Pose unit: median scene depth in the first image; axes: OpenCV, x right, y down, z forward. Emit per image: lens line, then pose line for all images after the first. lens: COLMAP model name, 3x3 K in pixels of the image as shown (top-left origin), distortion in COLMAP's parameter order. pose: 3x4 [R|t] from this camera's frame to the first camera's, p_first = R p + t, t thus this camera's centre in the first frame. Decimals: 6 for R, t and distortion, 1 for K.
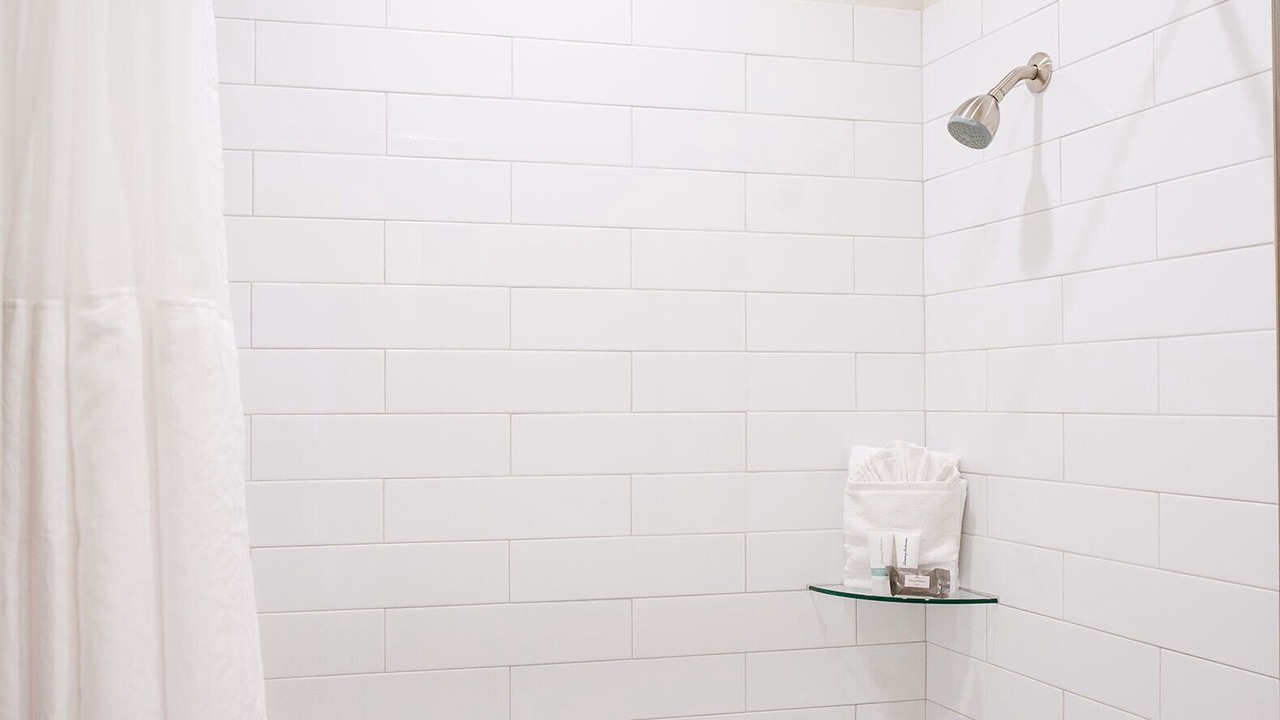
lens RADIAL K [[1258.1, 0, 640.0], [0, 1258.1, 360.0], [0, 0, 1]] dist [-0.066230, 0.006592]
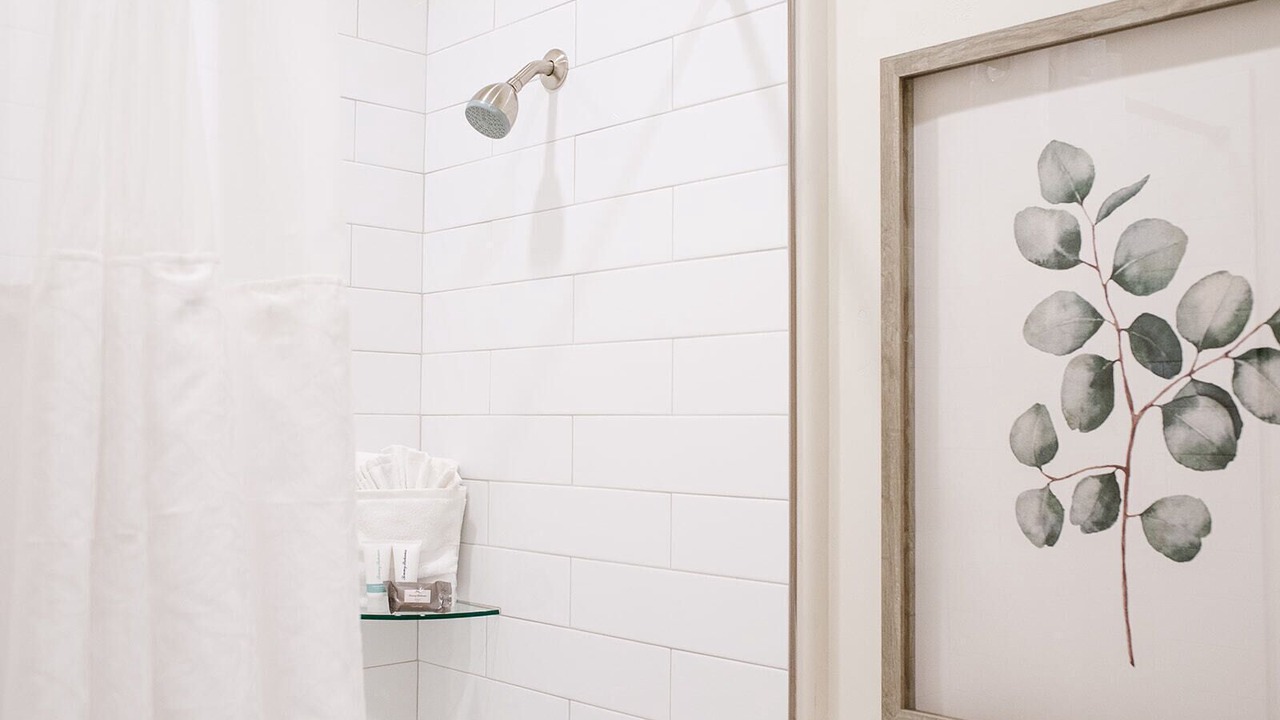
lens RADIAL K [[1174.9, 0, 640.0], [0, 1174.9, 360.0], [0, 0, 1]] dist [-0.055314, 0.000978]
pose [[0.887679, 0.031794, 0.459364, -0.036009], [-0.019751, 0.999324, -0.031000, 0.025325], [-0.460039, 0.018445, 0.887707, 0.149293]]
